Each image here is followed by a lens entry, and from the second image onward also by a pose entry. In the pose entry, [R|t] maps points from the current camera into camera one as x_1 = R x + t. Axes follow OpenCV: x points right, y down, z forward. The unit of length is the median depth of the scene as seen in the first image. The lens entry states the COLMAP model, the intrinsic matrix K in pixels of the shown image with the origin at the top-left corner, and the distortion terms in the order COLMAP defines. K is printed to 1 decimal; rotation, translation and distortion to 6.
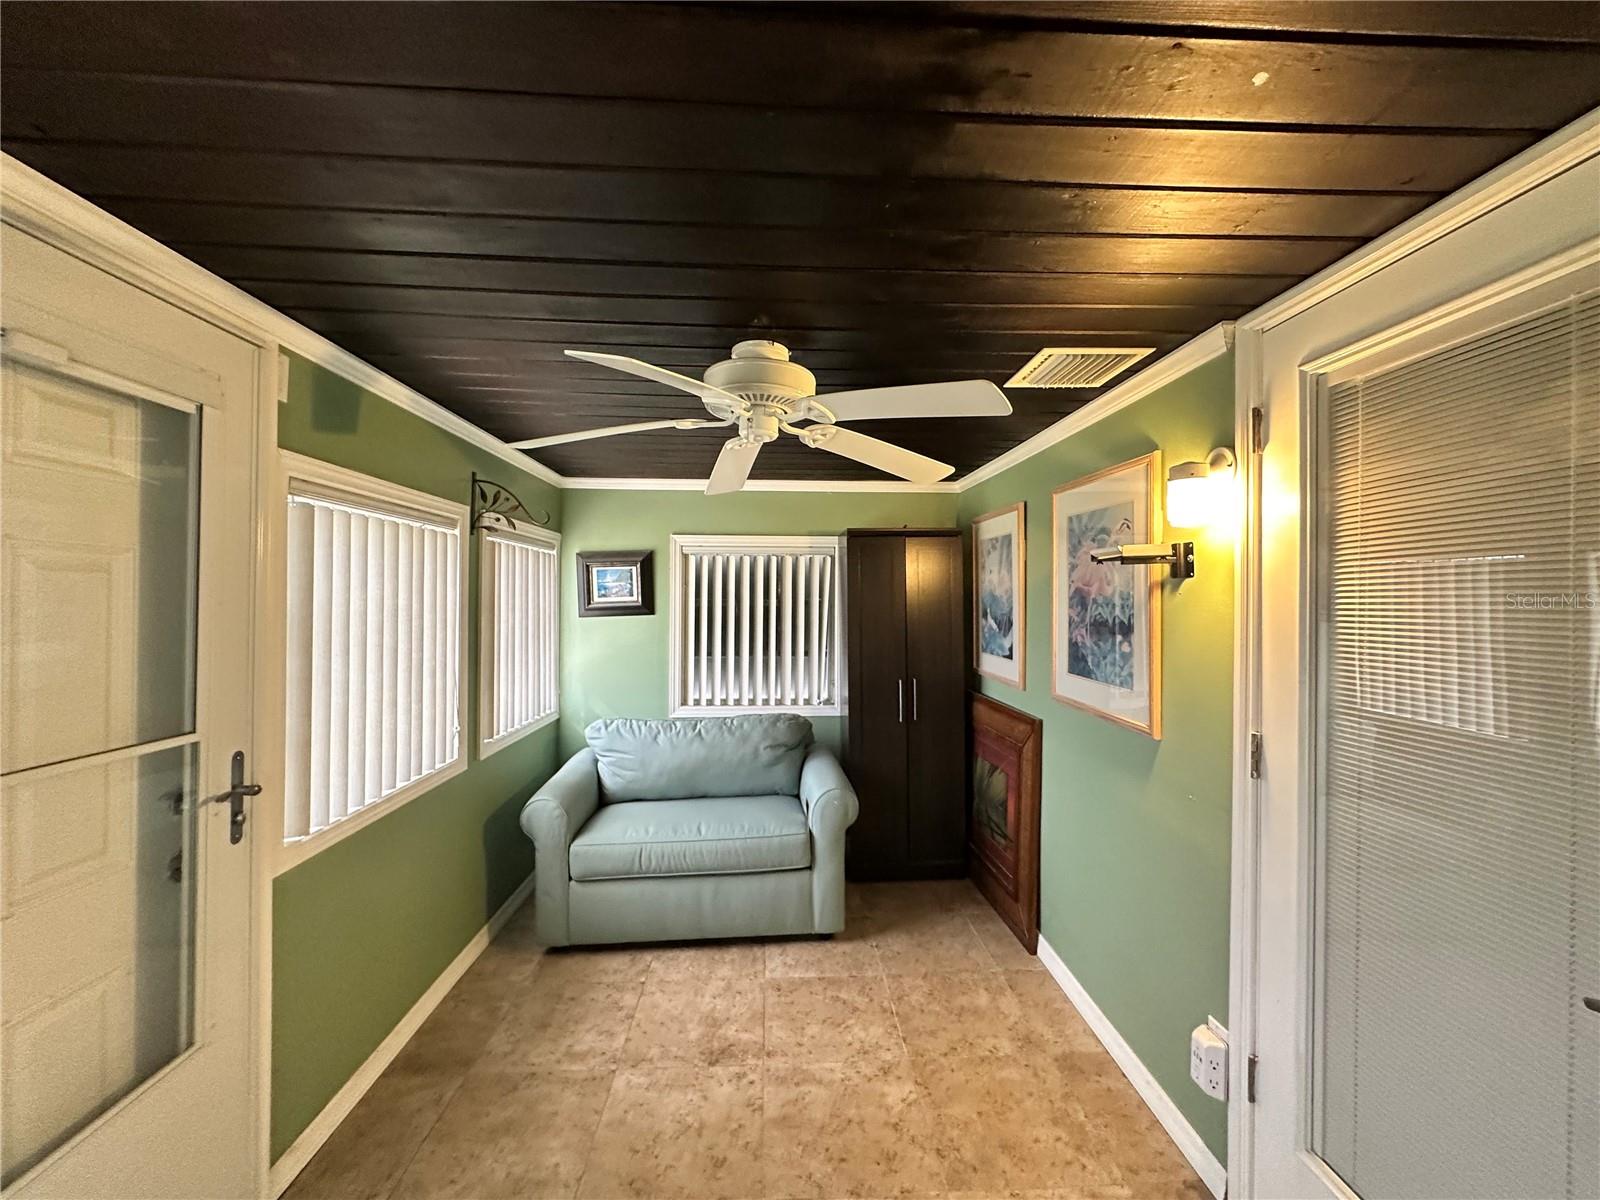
lens RADIAL K [[639.6, 0, 797.3], [0, 639.6, 597.1], [0, 0, 1]] dist [-0.005352, 0.000866]
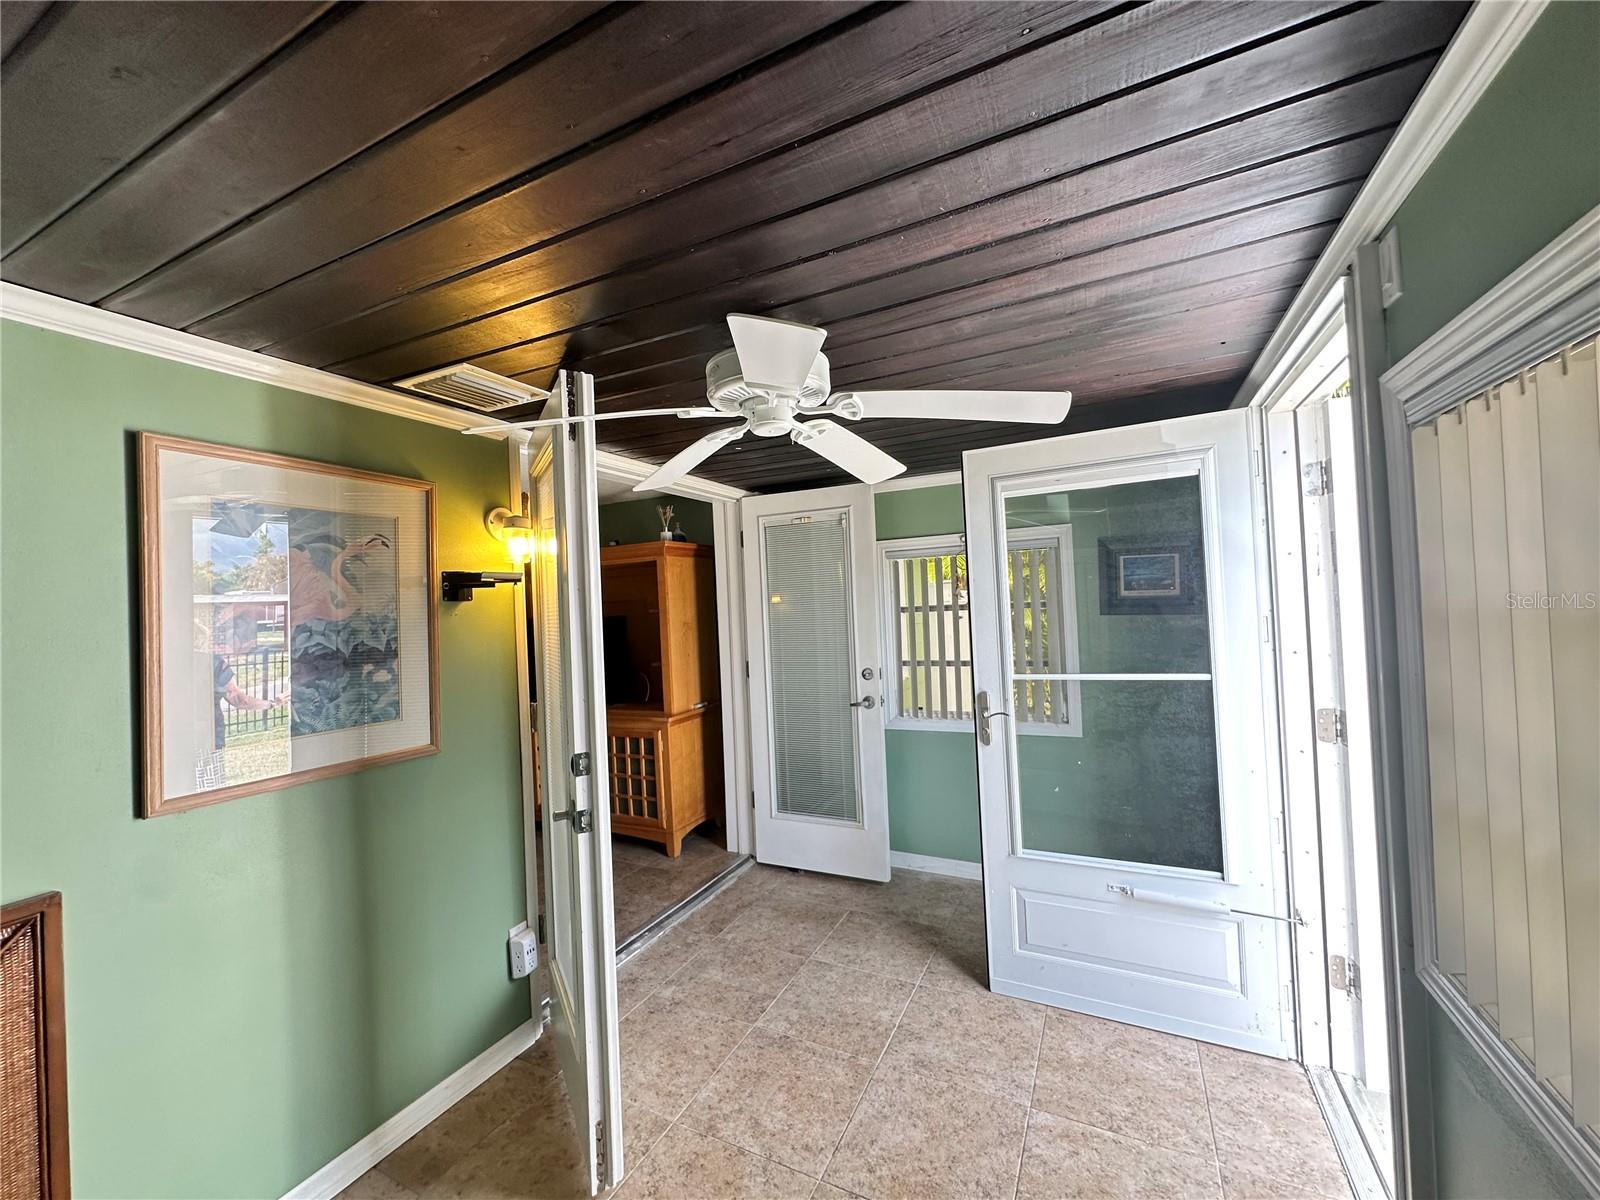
lens RADIAL K [[639.6, 0, 799.6], [0, 639.6, 597.6], [0, 0, 1]] dist [-0.005352, 0.000866]
pose [[-0.875927, 0.038069, 0.480940, -0.378077], [0.036752, 0.999250, -0.012161, 0.000574], [-0.481042, 0.007023, -0.876669, 1.286320]]
